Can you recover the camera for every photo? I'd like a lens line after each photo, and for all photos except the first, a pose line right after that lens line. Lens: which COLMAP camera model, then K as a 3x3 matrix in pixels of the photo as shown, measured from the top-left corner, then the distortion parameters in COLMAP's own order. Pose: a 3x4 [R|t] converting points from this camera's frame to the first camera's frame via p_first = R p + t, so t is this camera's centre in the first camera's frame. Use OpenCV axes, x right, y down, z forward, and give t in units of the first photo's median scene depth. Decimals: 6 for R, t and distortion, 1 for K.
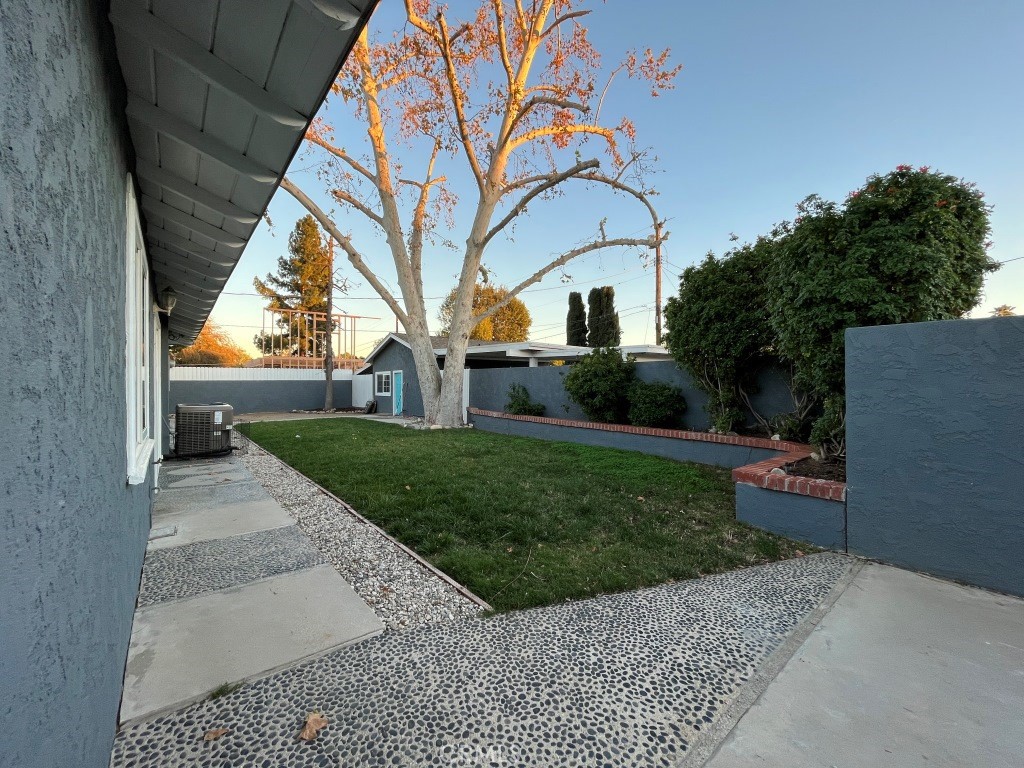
lens RADIAL K [[413.6, 0, 511.8], [0, 413.6, 382.8], [0, 0, 1]] dist [-0.001288, -0.000549]
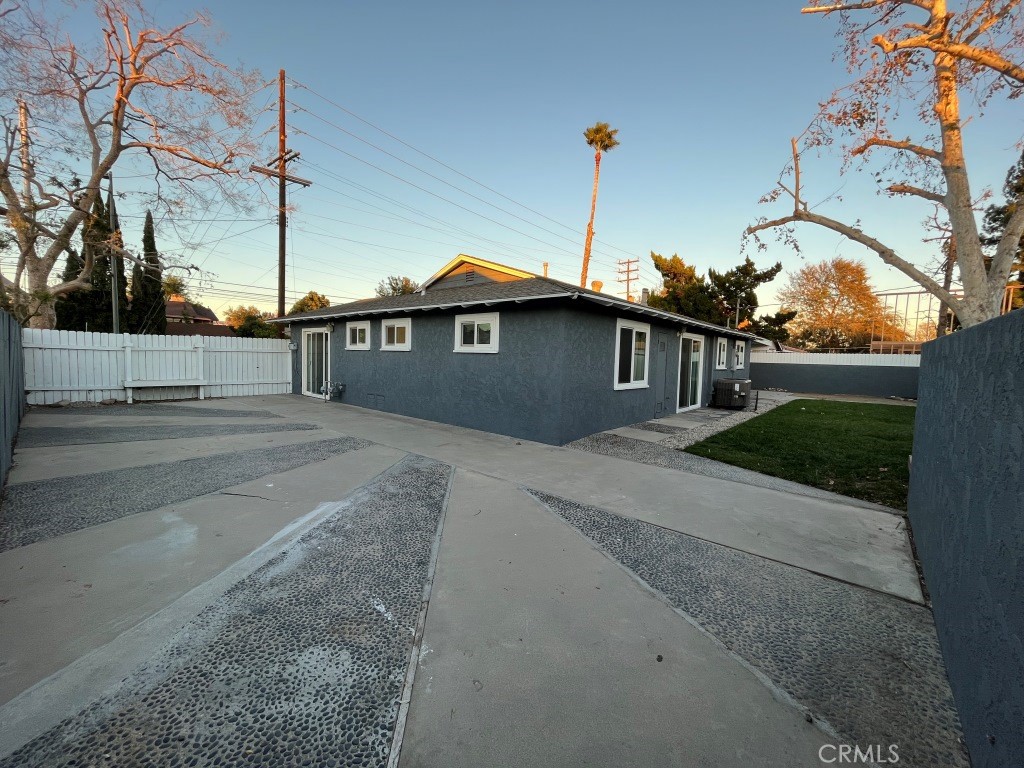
lens RADIAL K [[413.6, 0, 510.6], [0, 413.6, 380.5], [0, 0, 1]] dist [-0.001288, -0.000549]
pose [[0.171485, 0.070981, -0.982626, 0.709759], [-0.029630, 0.997322, 0.066872, -0.023741], [0.984741, 0.017648, 0.173129, -0.185931]]
